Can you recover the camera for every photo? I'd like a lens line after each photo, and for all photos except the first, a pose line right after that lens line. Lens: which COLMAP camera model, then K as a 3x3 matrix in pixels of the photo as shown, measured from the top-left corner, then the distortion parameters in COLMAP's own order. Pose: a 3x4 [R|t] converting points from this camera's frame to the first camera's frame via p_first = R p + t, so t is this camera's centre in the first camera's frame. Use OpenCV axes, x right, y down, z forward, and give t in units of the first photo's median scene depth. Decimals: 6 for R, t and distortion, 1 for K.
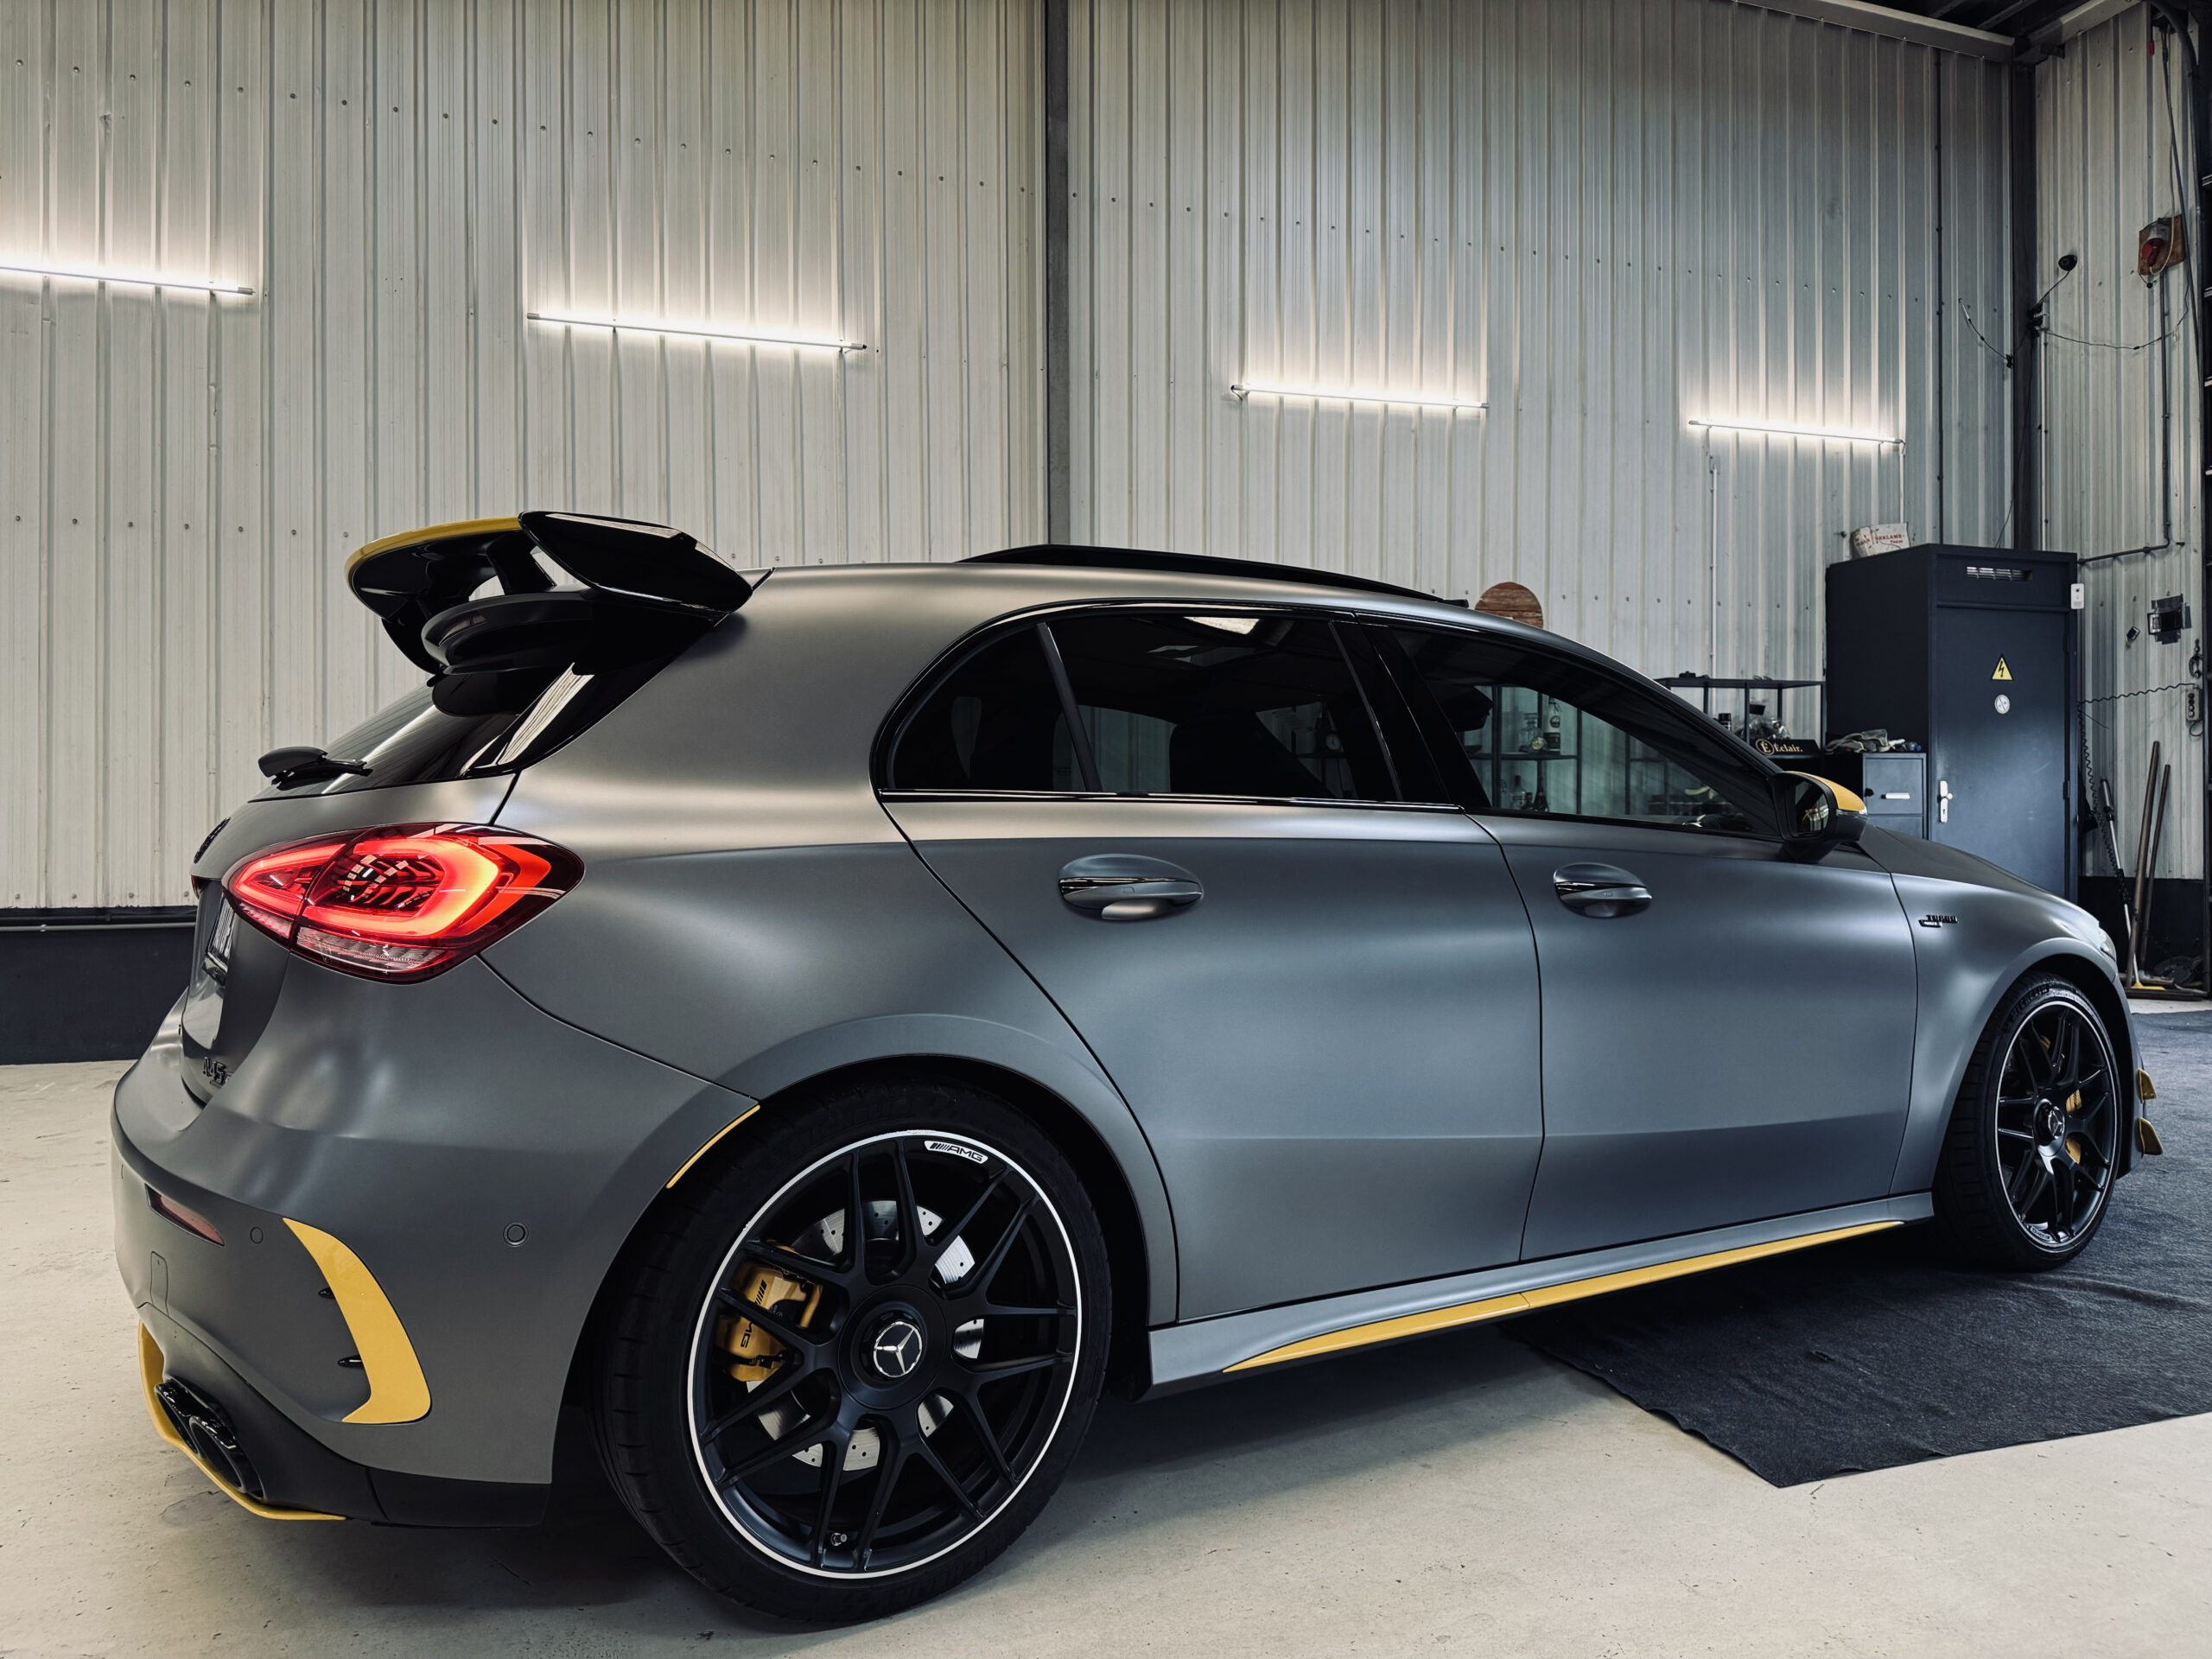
lens RADIAL K [[1576.5, 0, 1113.3], [0, 1576.5, 835.1], [0, 0, 1]] dist [0.032346, -0.040909]
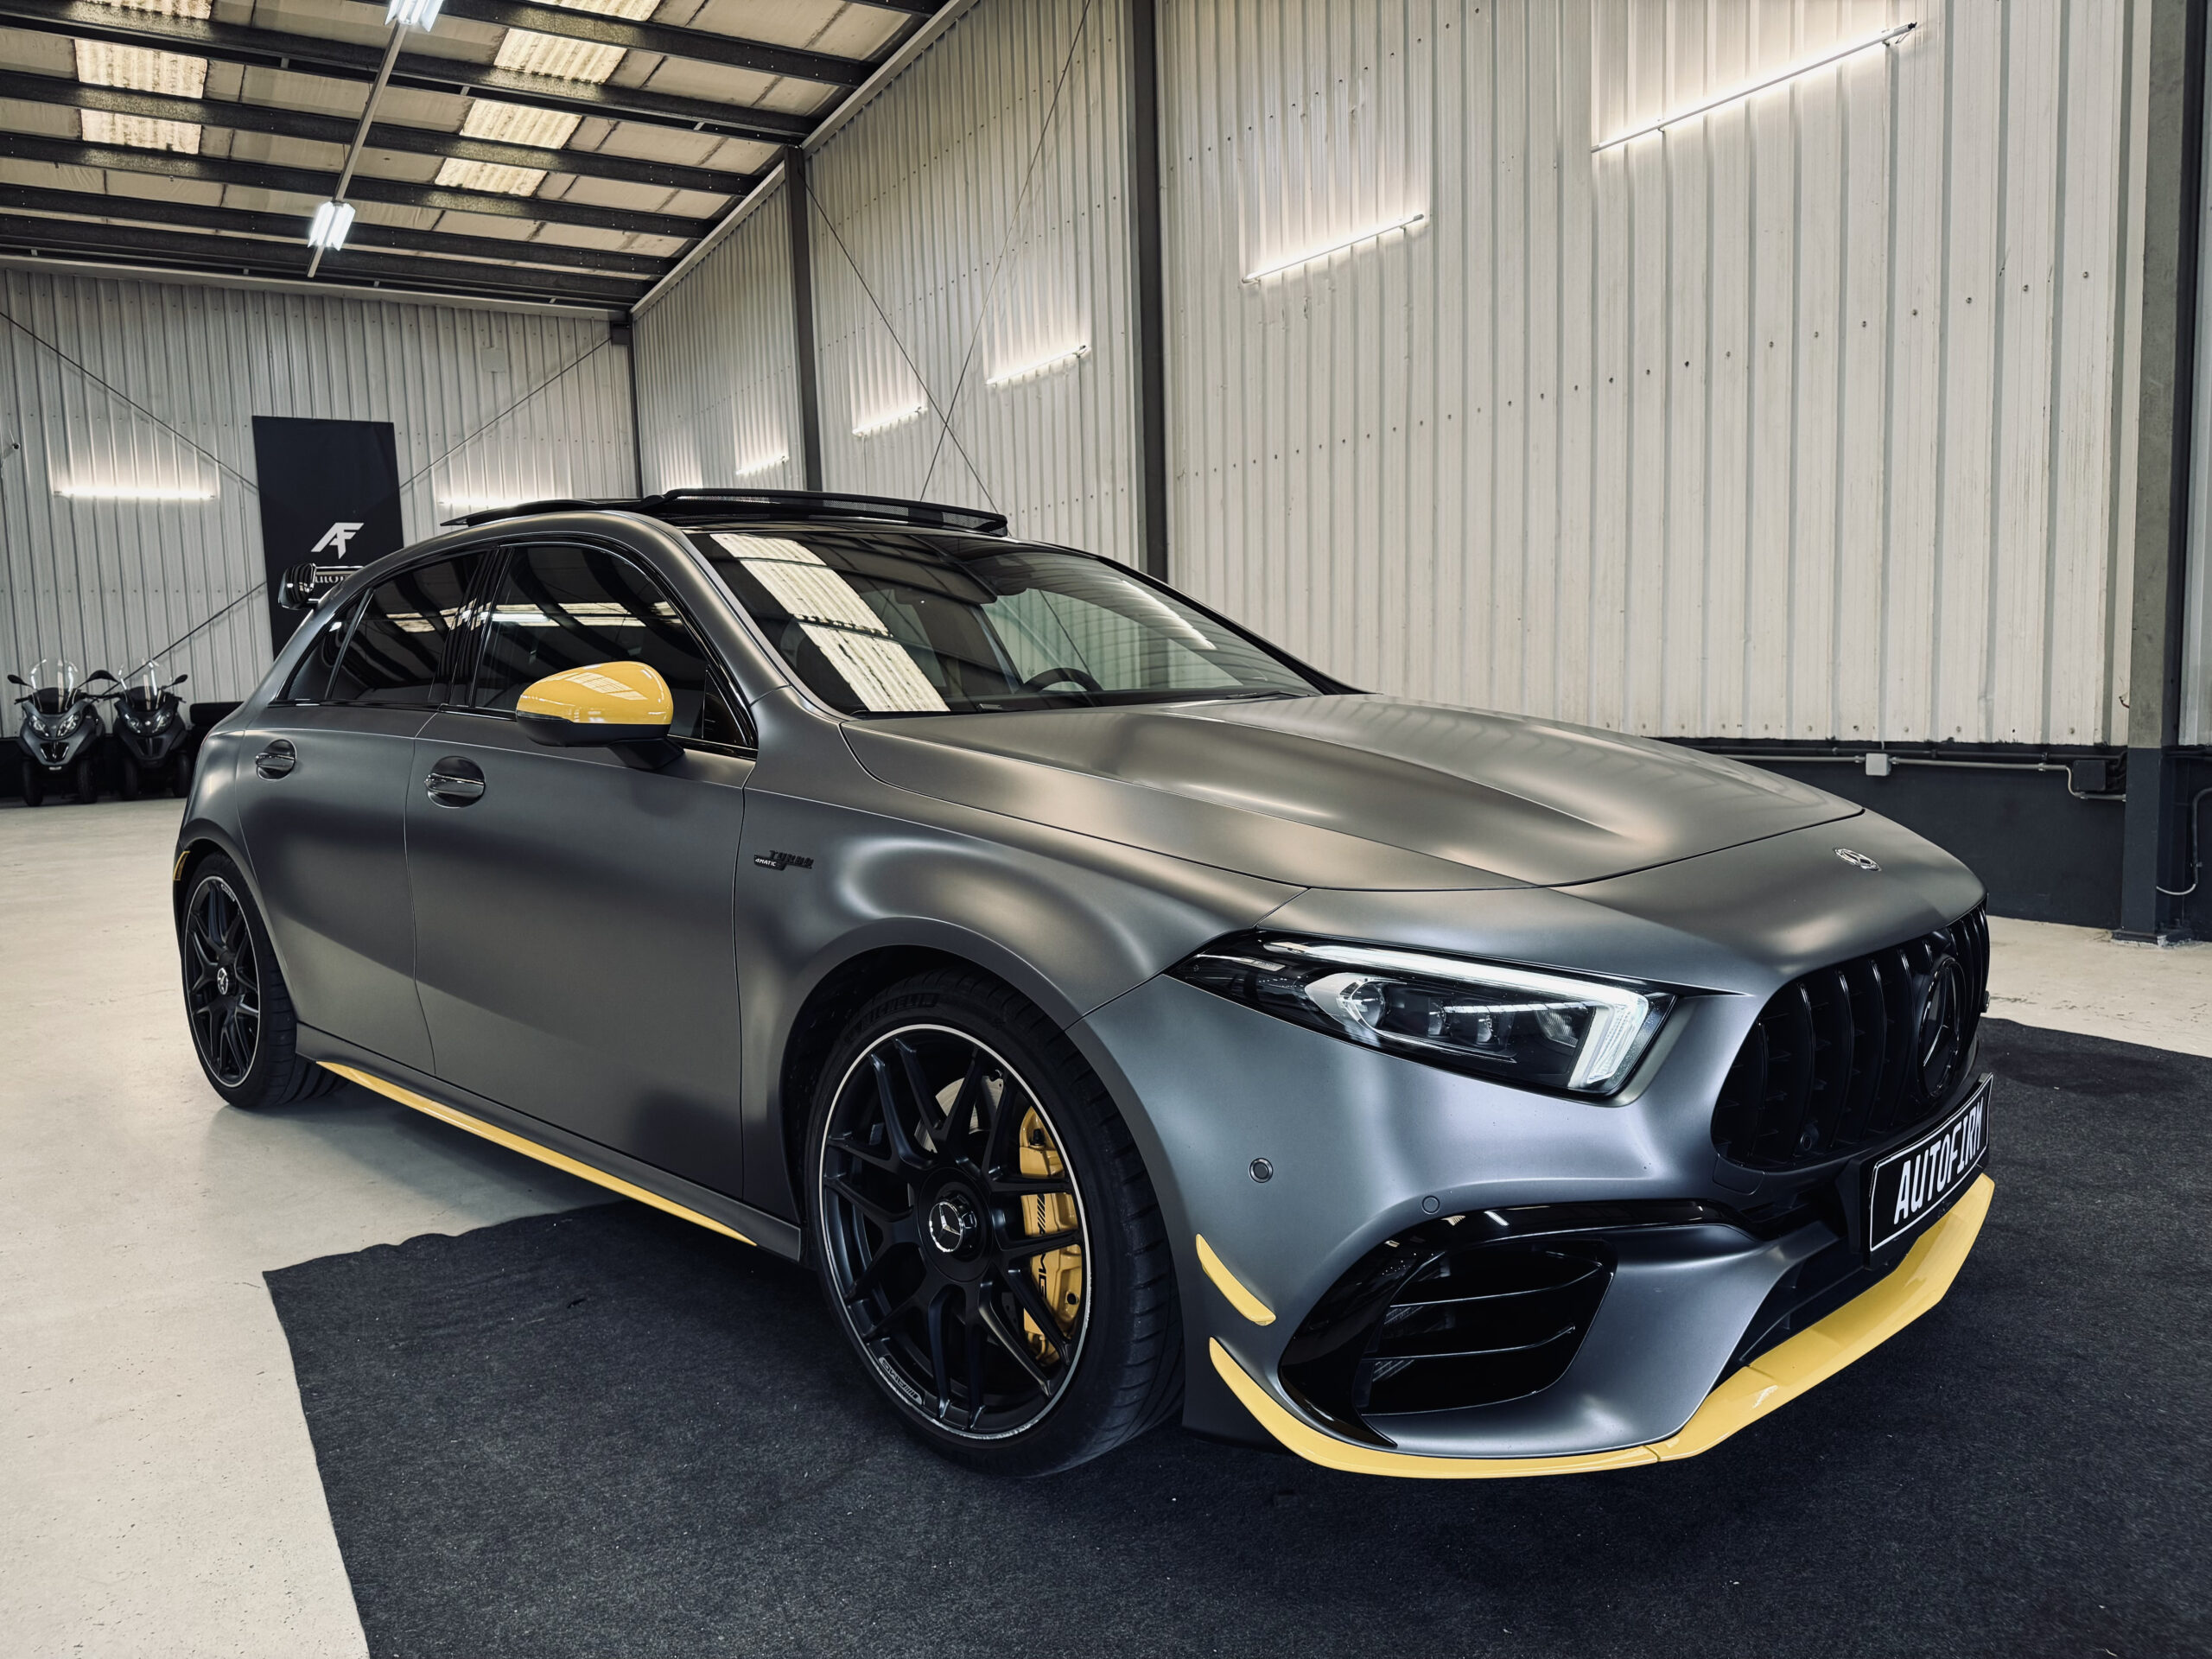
lens RADIAL K [[1576.5, 0, 1103.6], [0, 1576.5, 825.3], [0, 0, 1]] dist [0.032346, -0.040909]
pose [[0.215354, 0.090415, -0.972341, 0.622877], [0.032029, 0.994515, 0.099571, -0.014265], [0.976011, -0.052586, 0.211276, 0.500801]]
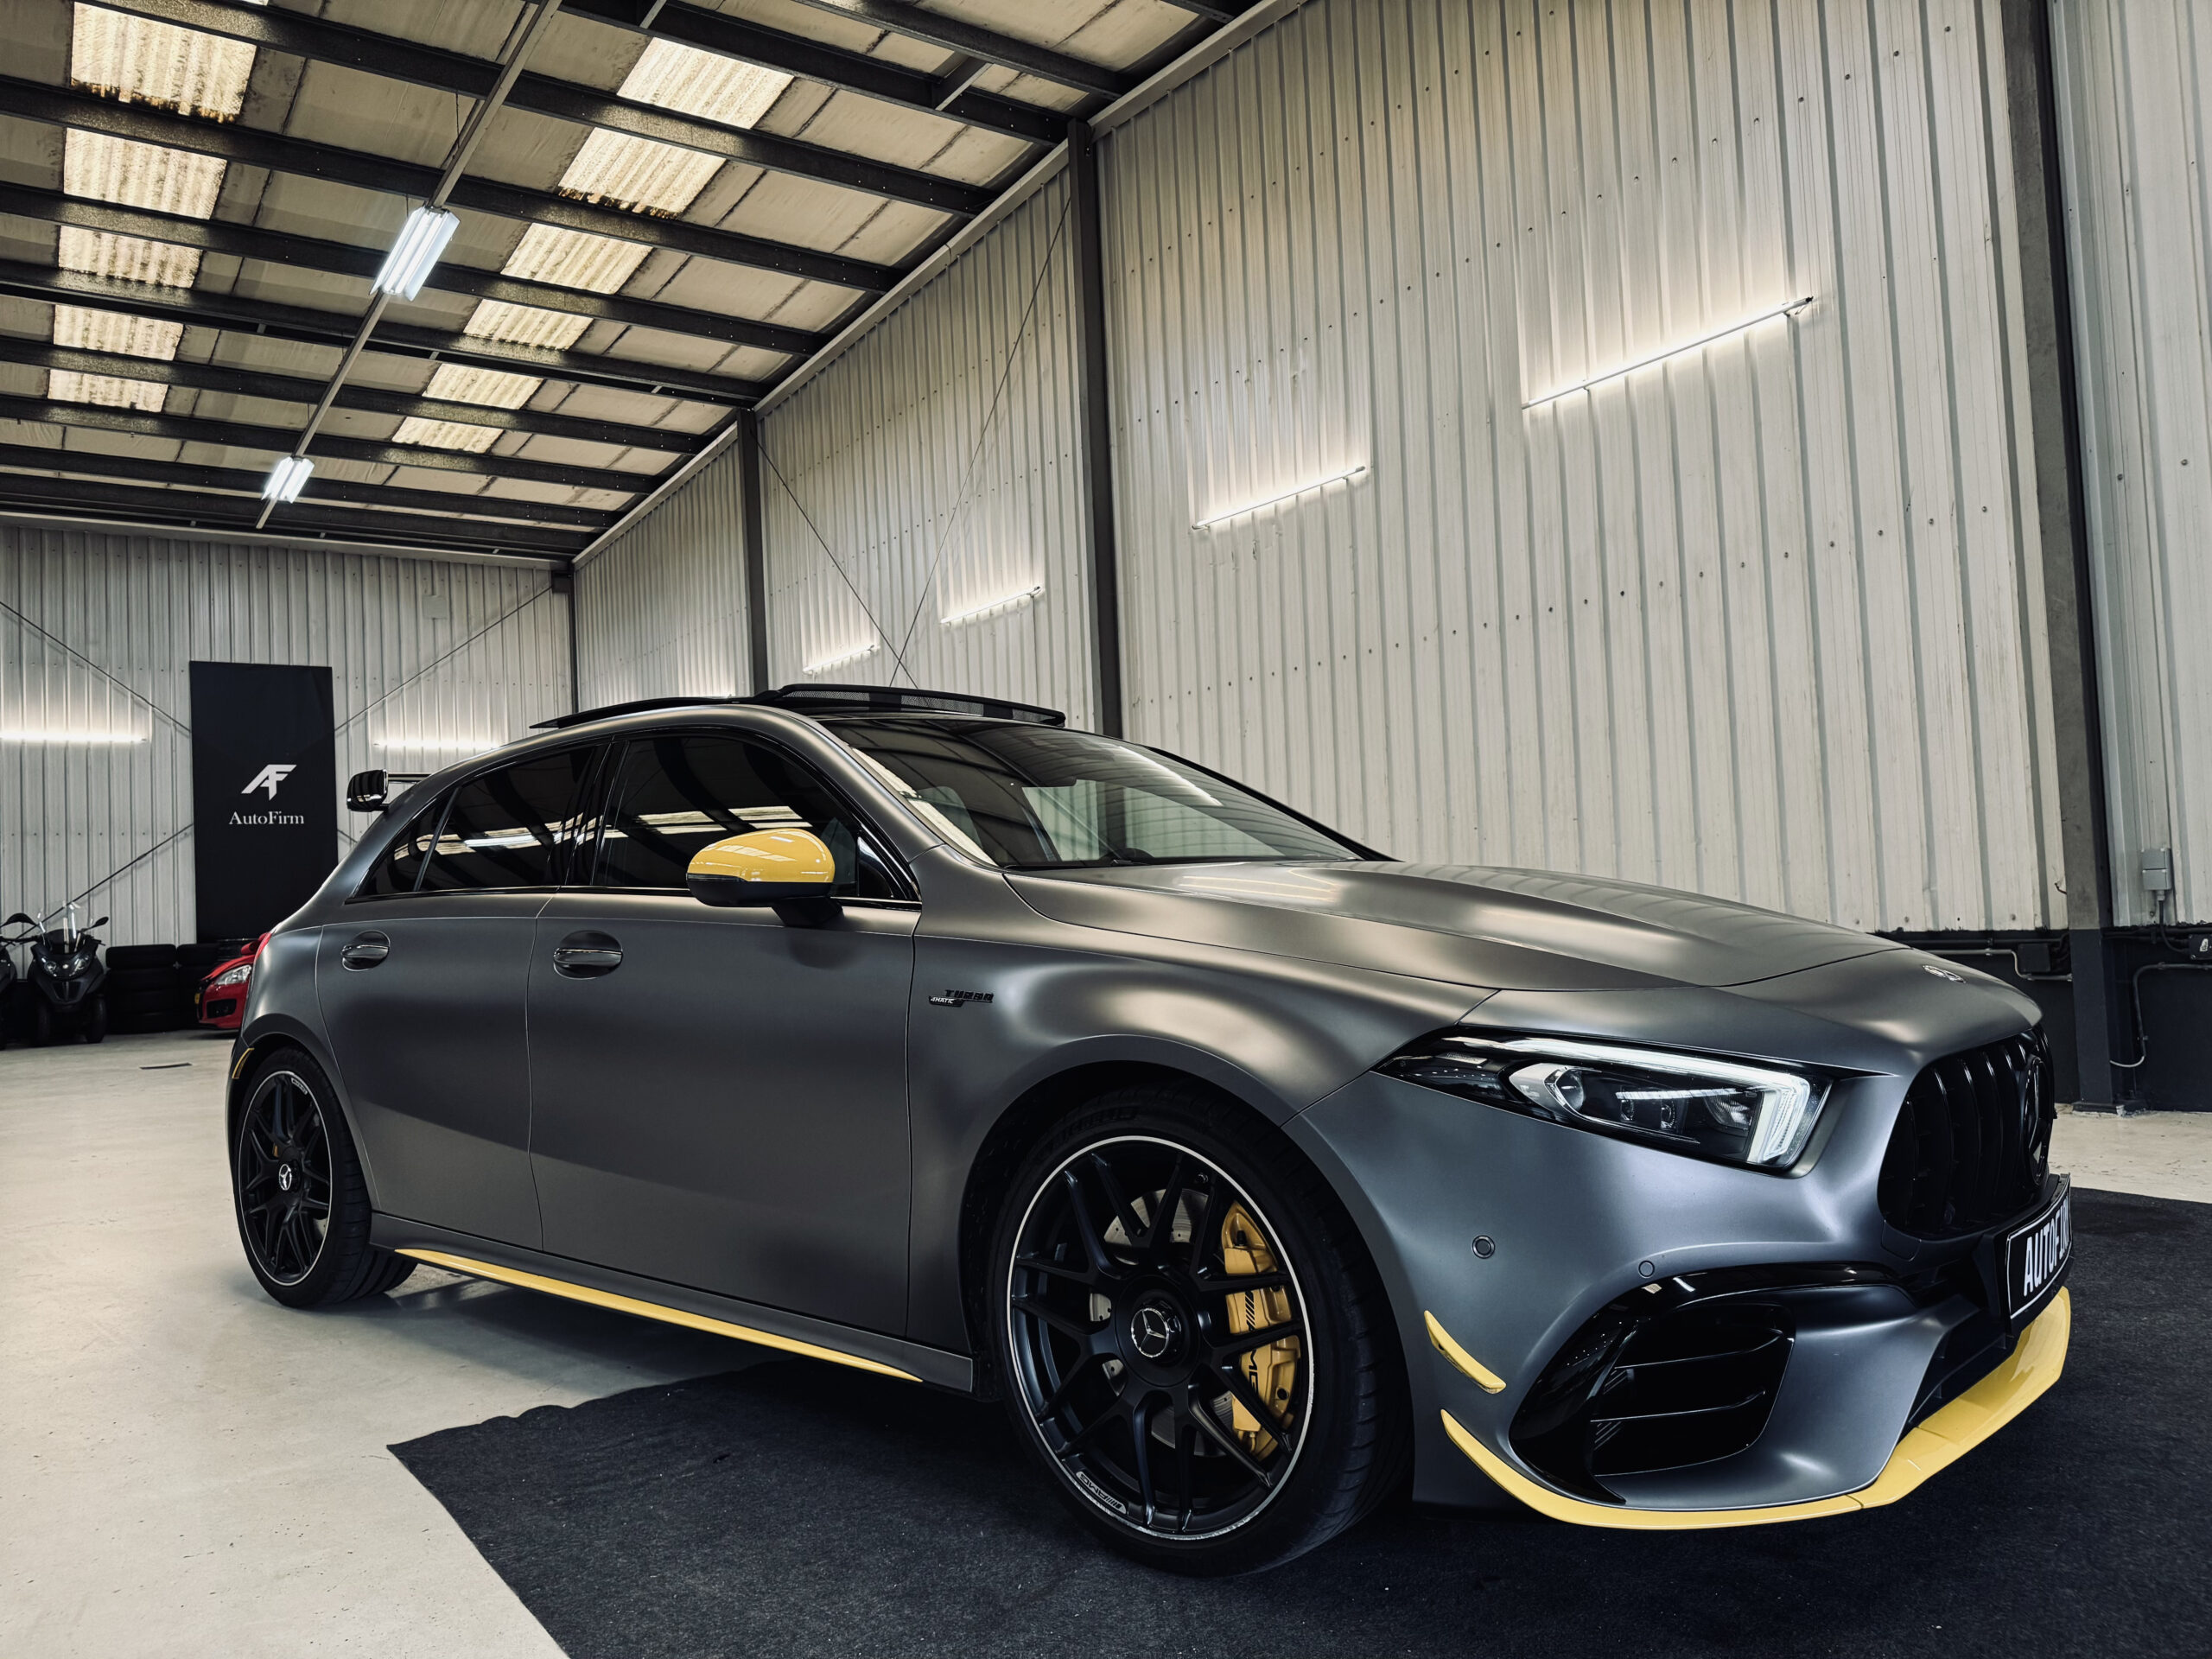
lens RADIAL K [[1576.5, 0, 1096.3], [0, 1576.5, 831.2], [0, 0, 1]] dist [0.032346, -0.040909]
pose [[0.272280, -0.058117, -0.960461, 0.639859], [0.046506, 0.997803, -0.047192, 0.006023], [0.961093, -0.031817, 0.274385, 0.432647]]
